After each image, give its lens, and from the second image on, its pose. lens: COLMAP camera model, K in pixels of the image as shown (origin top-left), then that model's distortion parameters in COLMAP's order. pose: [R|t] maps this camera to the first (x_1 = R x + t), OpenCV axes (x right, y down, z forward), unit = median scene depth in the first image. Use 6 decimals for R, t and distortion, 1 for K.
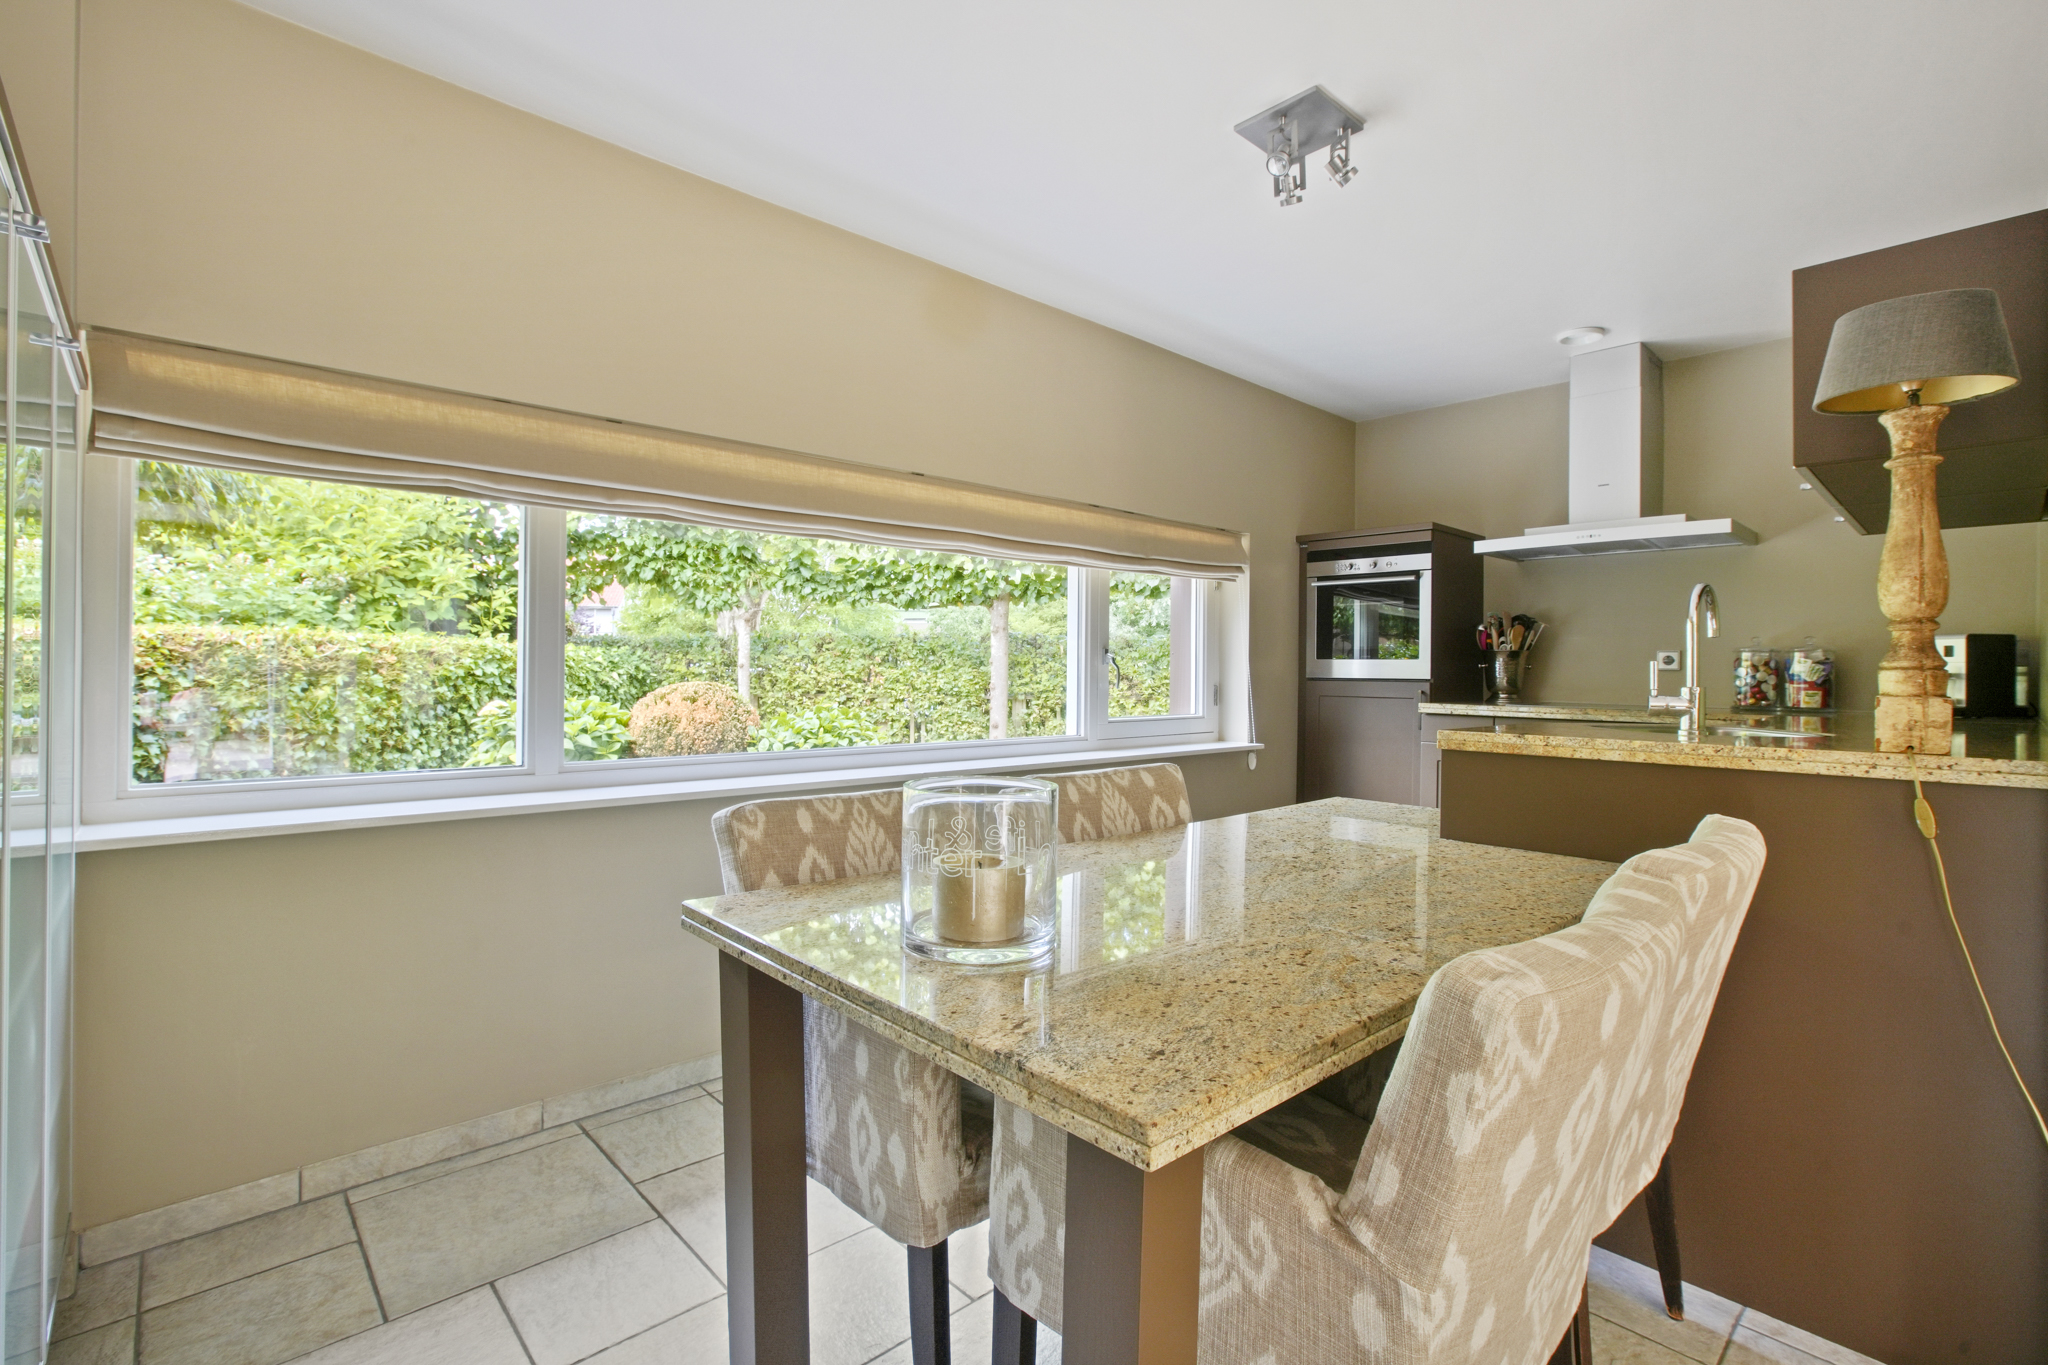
lens RADIAL K [[945.1, 0, 1032.0], [0, 945.1, 701.6], [0, 0, 1]] dist [-0.046723, 0.021569]
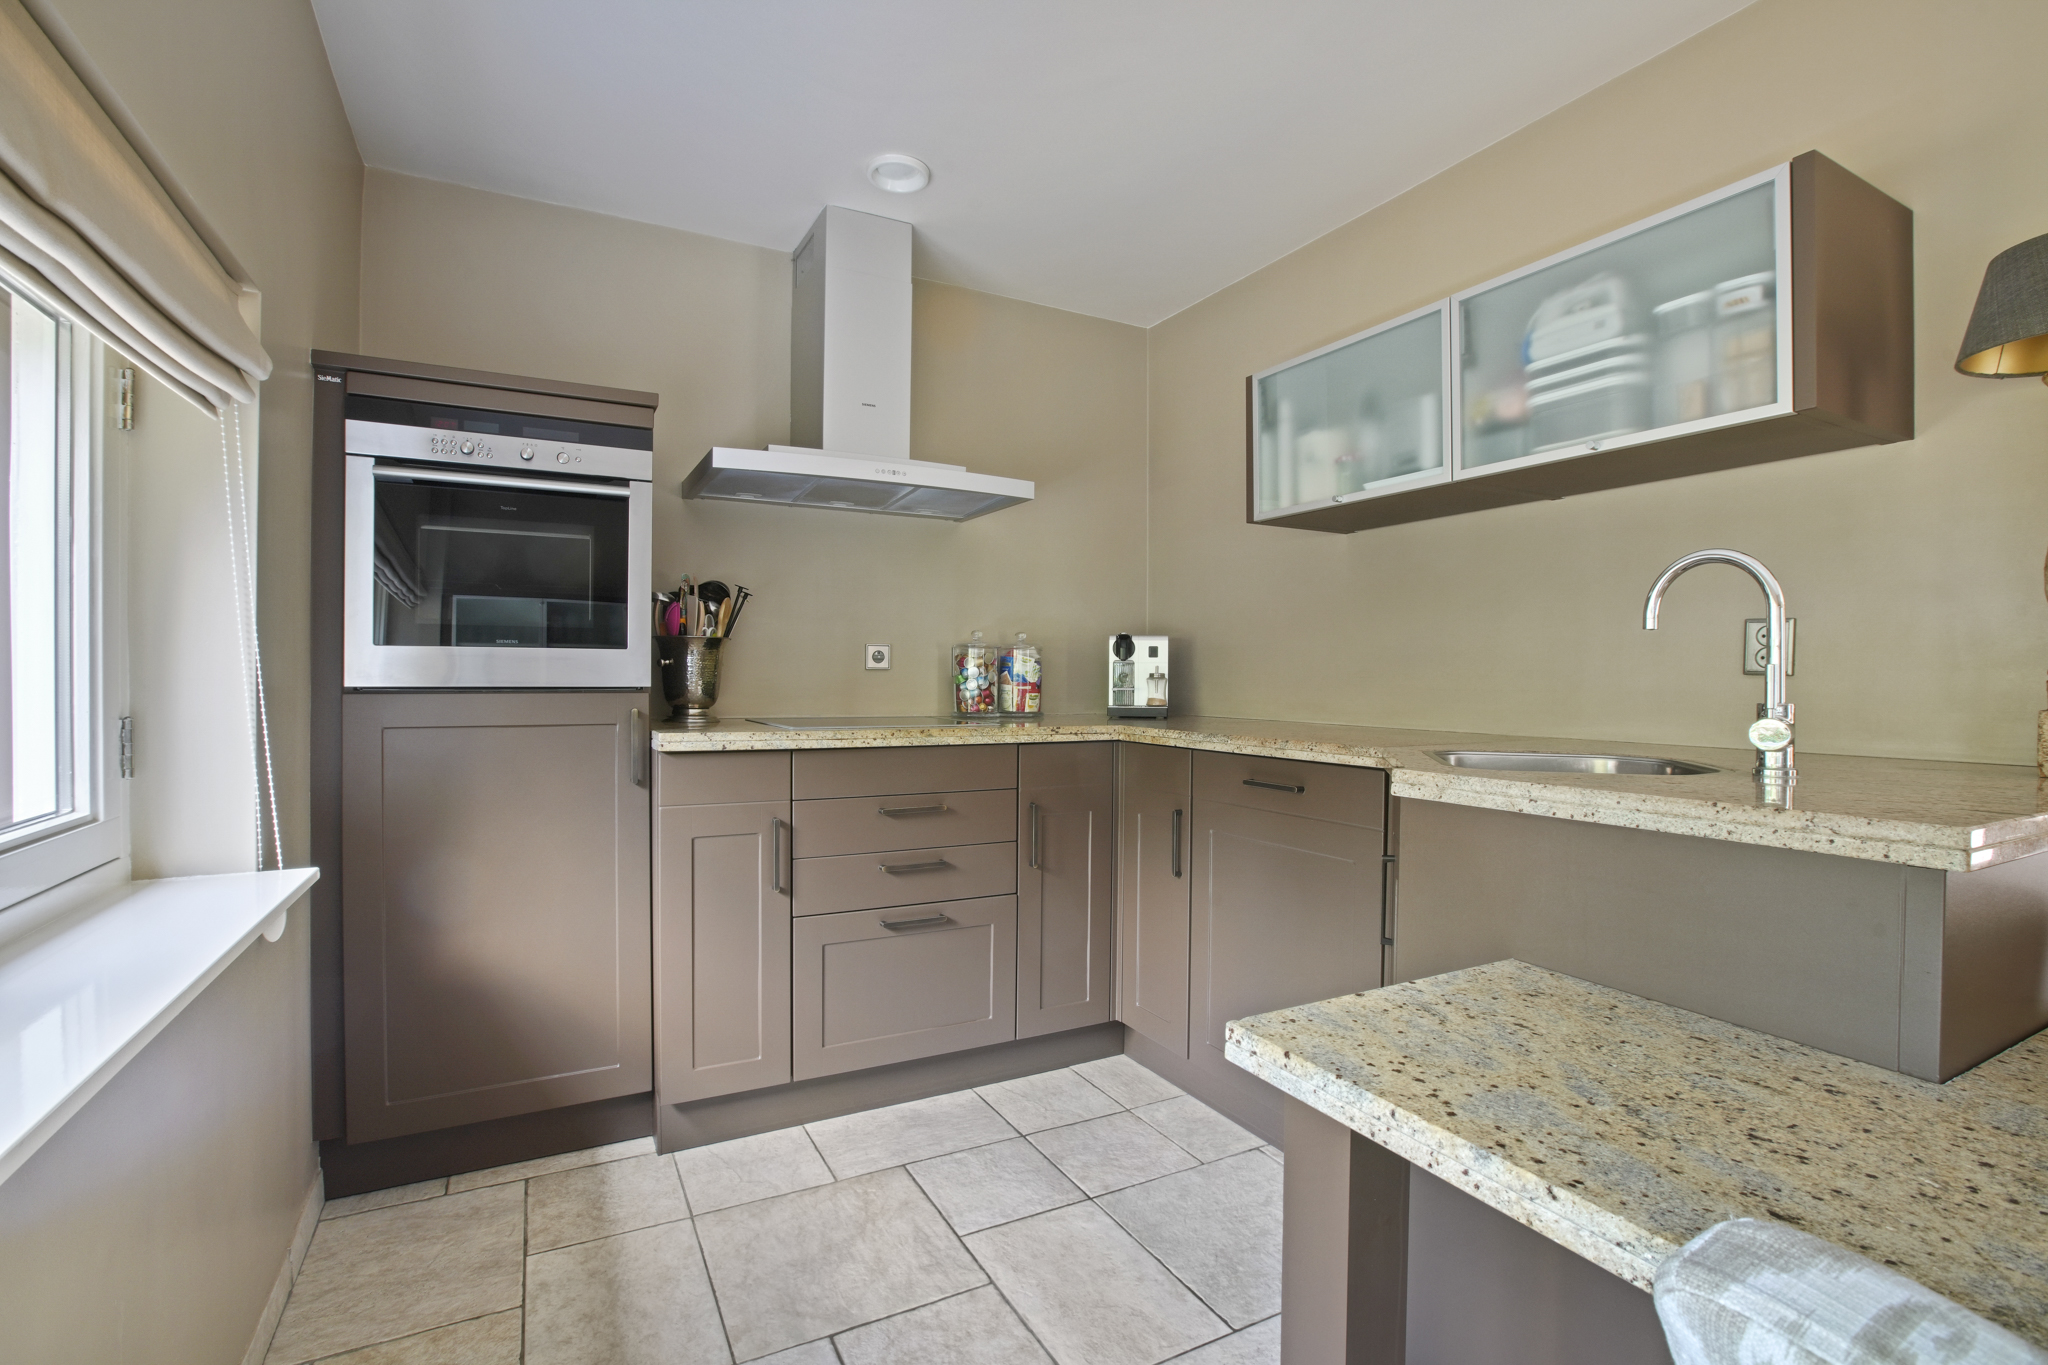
lens RADIAL K [[945.1, 0, 1032.0], [0, 945.1, 701.6], [0, 0, 1]] dist [-0.046723, 0.021569]
pose [[0.266755, -0.035391, 0.963114, -0.036061], [0.025831, 0.999229, 0.029563, -0.025861], [-0.963418, 0.016992, 0.267463, 0.645129]]
